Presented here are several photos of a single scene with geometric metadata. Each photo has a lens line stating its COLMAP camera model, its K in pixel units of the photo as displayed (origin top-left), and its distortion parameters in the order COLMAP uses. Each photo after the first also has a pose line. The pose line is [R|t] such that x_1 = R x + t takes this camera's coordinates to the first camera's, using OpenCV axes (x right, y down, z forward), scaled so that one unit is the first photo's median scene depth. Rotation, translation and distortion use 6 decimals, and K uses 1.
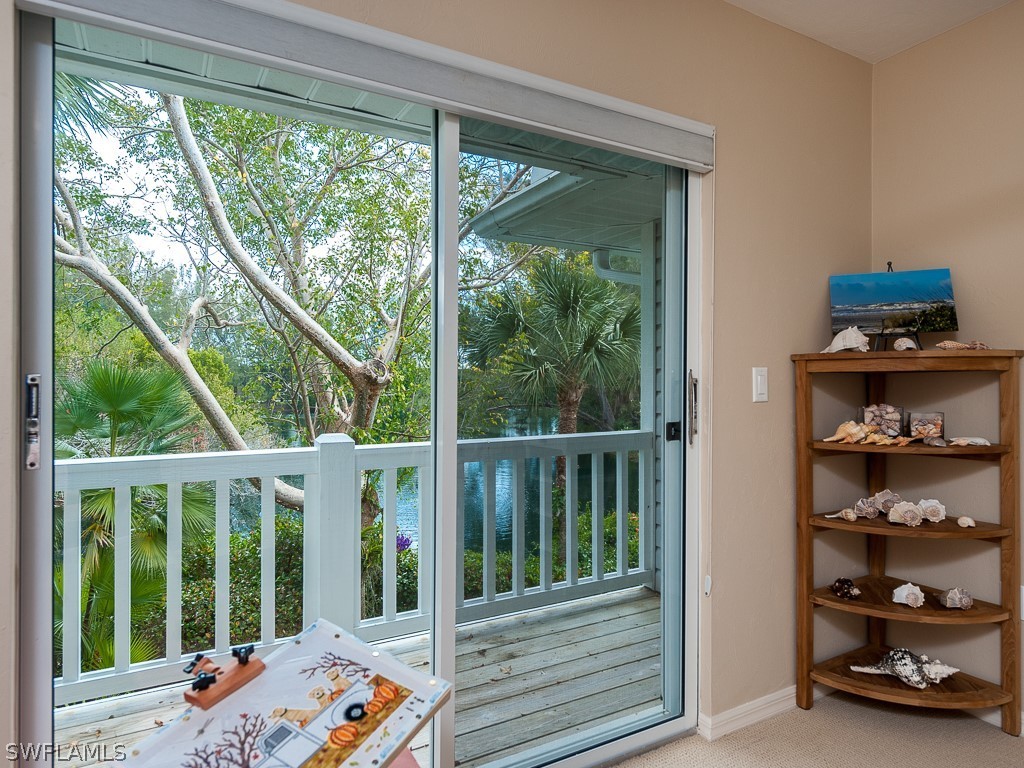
lens RADIAL K [[624.1, 0, 513.7], [0, 624.1, 377.7], [0, 0, 1]] dist [0.003399, 0.000298]
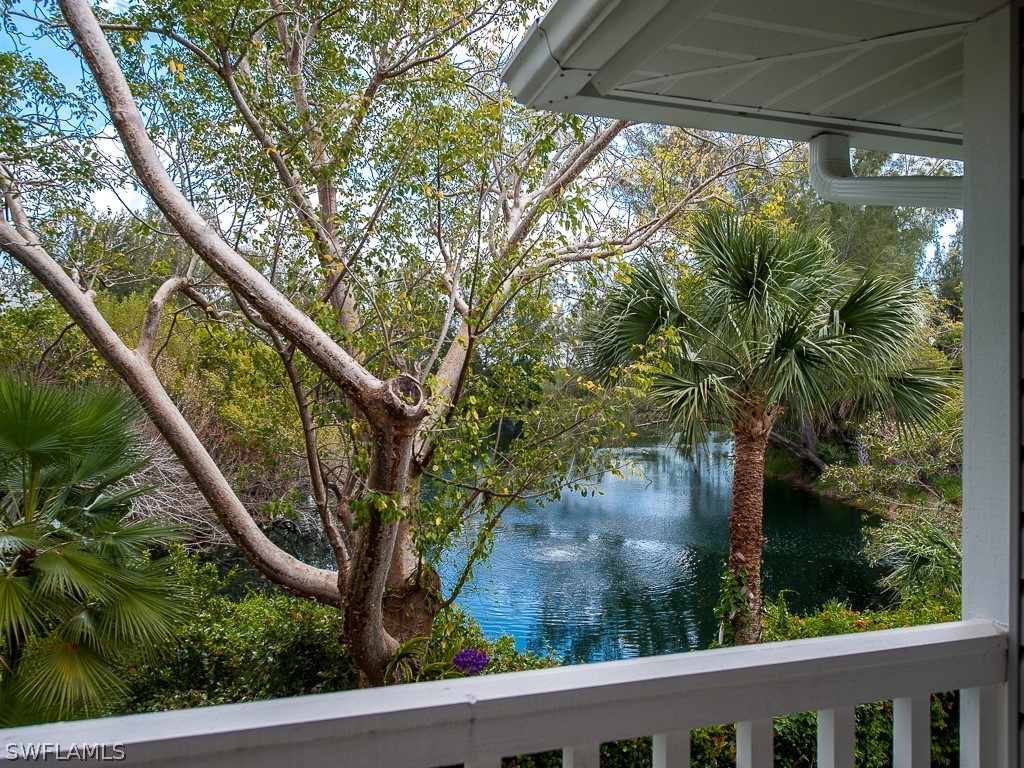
lens RADIAL K [[770.1, 0, 513.3], [0, 770.1, 368.6], [0, 0, 1]] dist [0.004591, 0.001244]
pose [[0.977469, 0.003764, -0.211047, 0.022253], [-0.006696, 0.999891, -0.013178, -0.019607], [0.210975, 0.014295, 0.977387, 0.231101]]
